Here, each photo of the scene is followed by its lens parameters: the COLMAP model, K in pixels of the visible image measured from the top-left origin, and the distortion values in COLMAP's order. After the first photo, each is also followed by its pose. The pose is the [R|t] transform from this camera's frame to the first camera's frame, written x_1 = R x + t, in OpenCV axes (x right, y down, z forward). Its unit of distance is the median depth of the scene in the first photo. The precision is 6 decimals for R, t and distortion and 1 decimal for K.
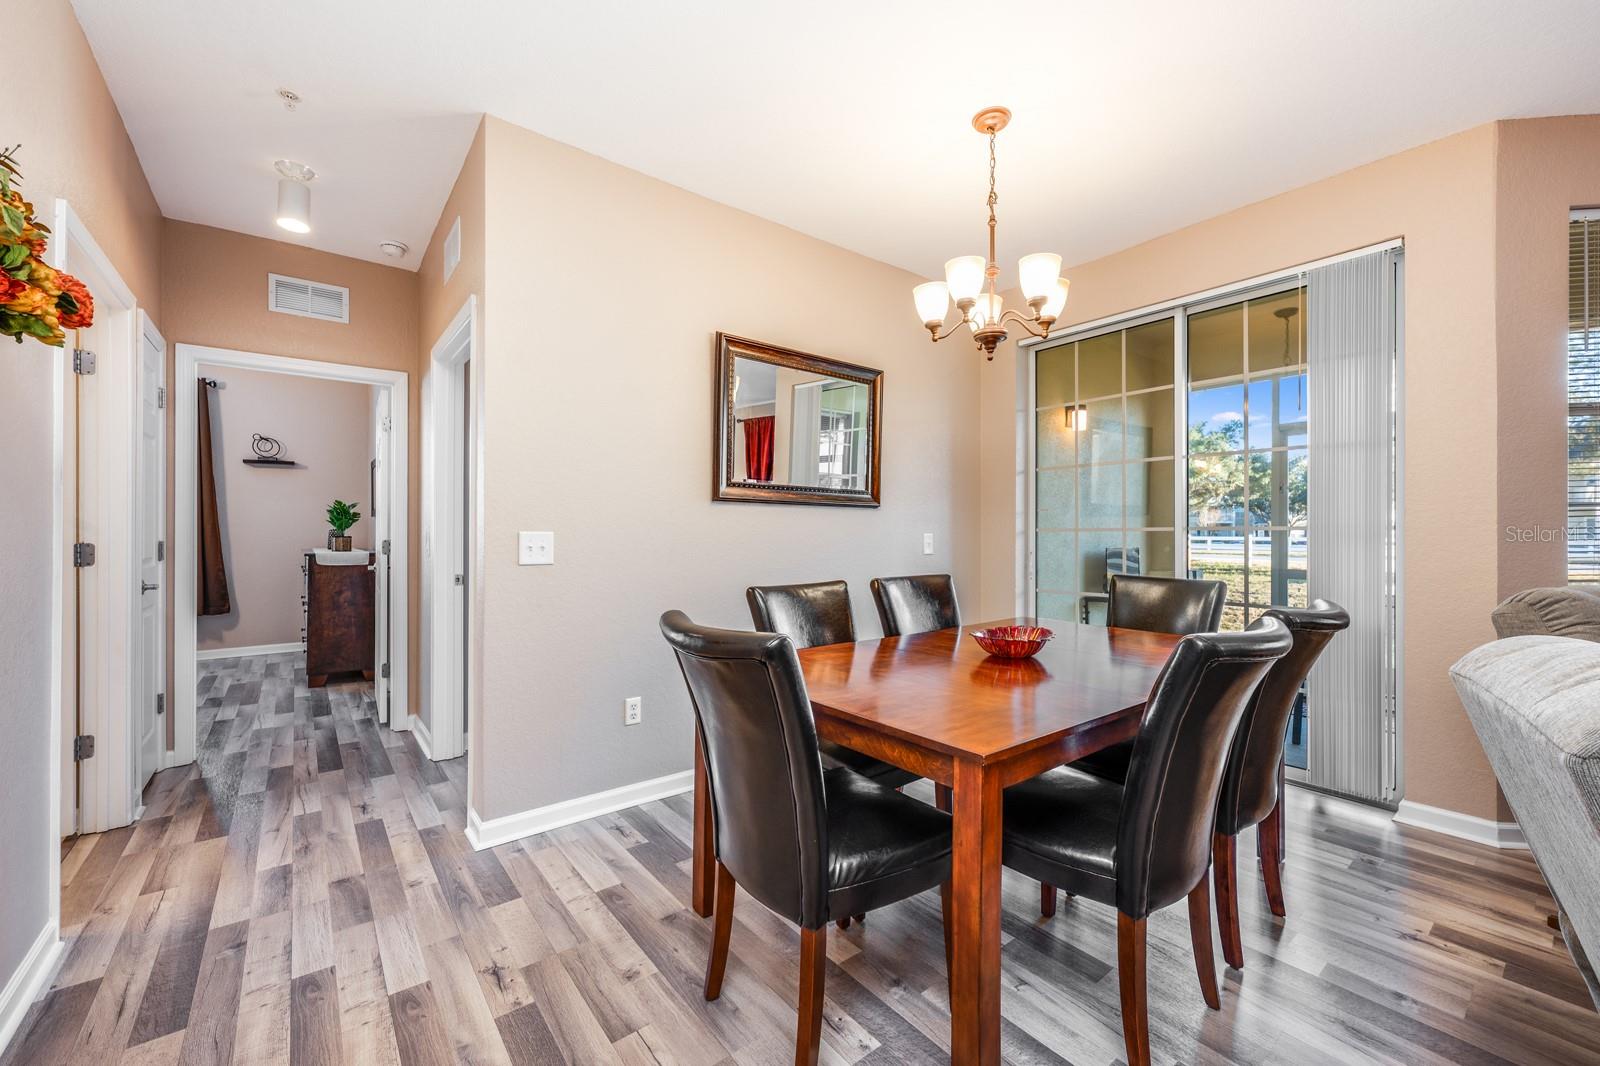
lens RADIAL K [[638.6, 0, 792.7], [0, 638.6, 532.0], [0, 0, 1]] dist [0.001321, 0.000142]
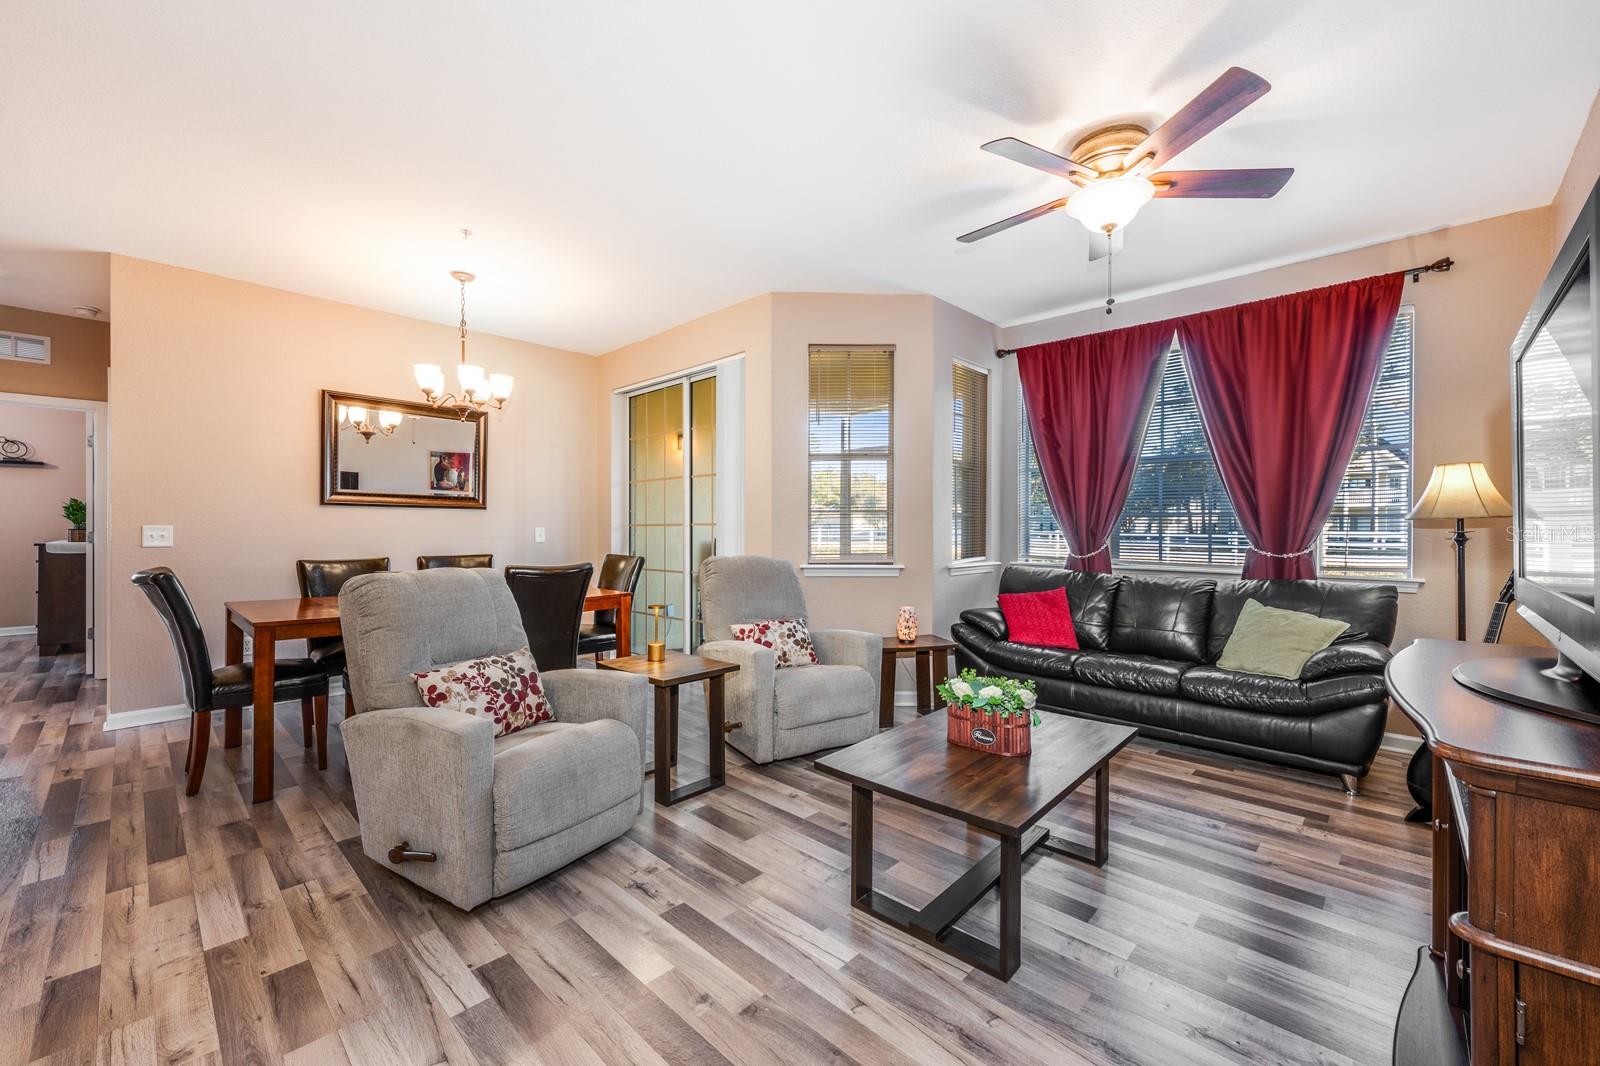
lens RADIAL K [[643.6, 0, 802.4], [0, 643.6, 530.7], [0, 0, 1]] dist [-0.003118, -0.000039]
pose [[0.988962, 0.000664, 0.148171, 0.828191], [-0.001693, 0.999975, 0.006815, -0.001412], [-0.148163, -0.006990, 0.988938, -0.684669]]
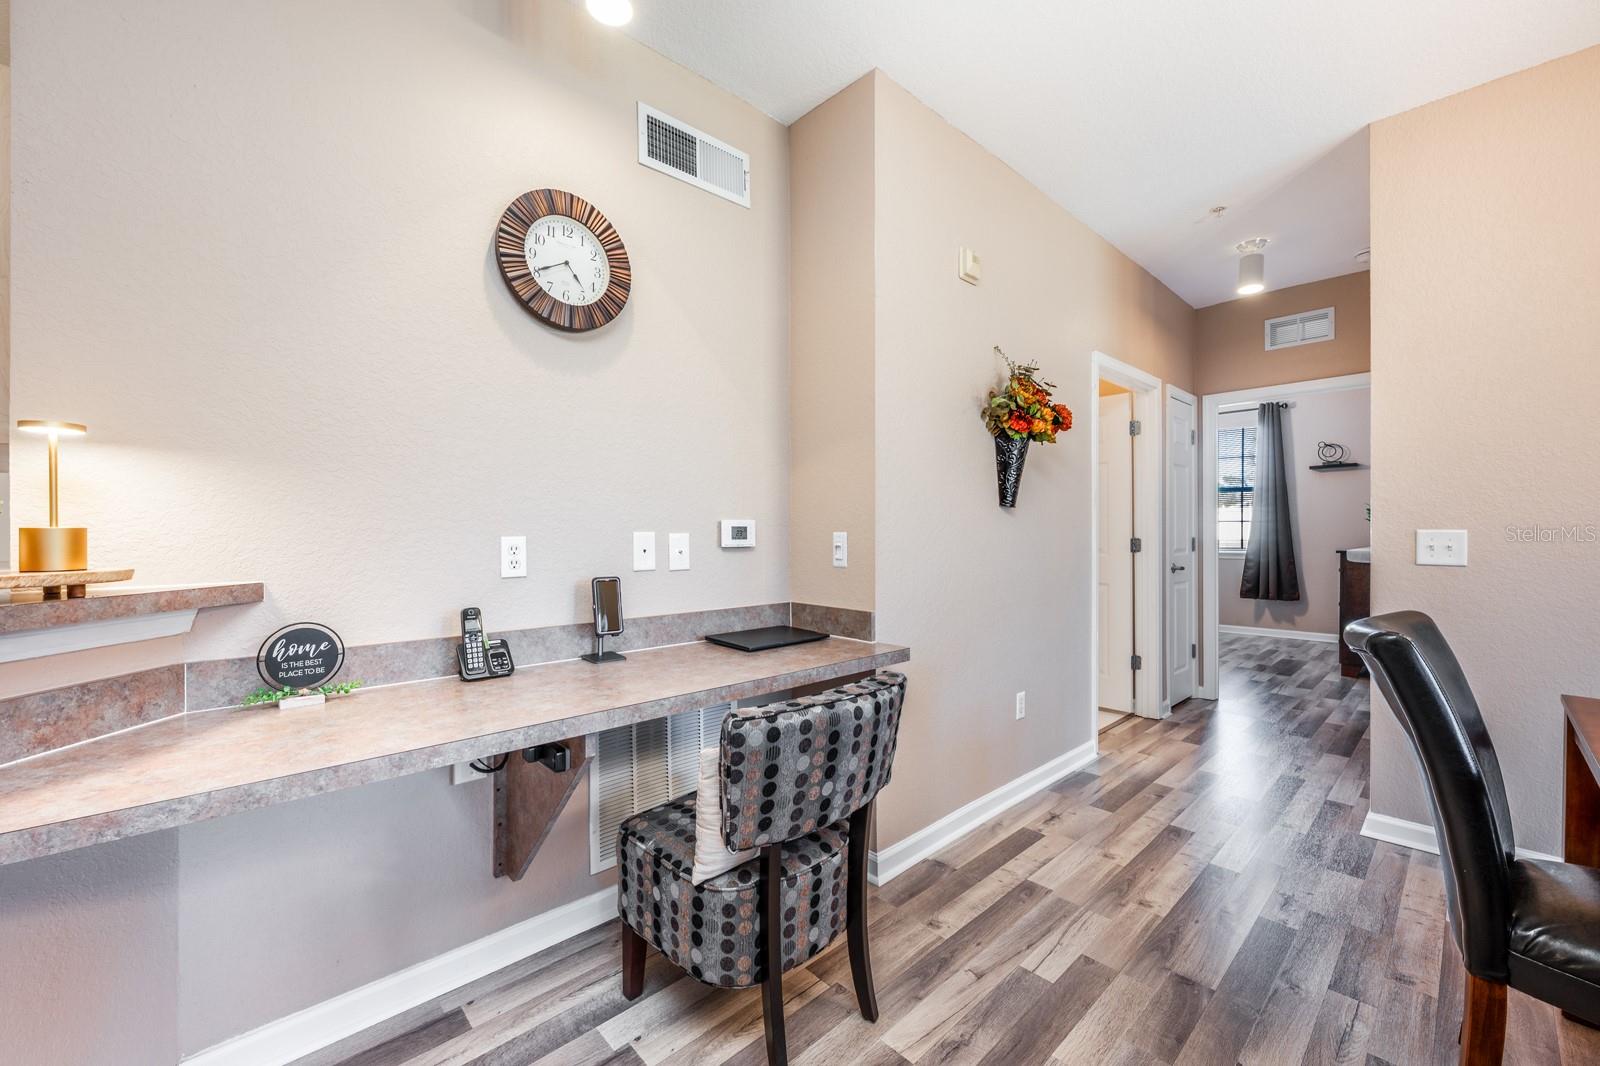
lens RADIAL K [[643.6, 0, 802.4], [0, 643.6, 530.7], [0, 0, 1]] dist [-0.003118, -0.000039]
pose [[0.097010, -0.002774, -0.995280, 0.405848], [0.003320, 0.999991, -0.002464, -0.000037], [0.995278, -0.003065, 0.097018, -0.011099]]
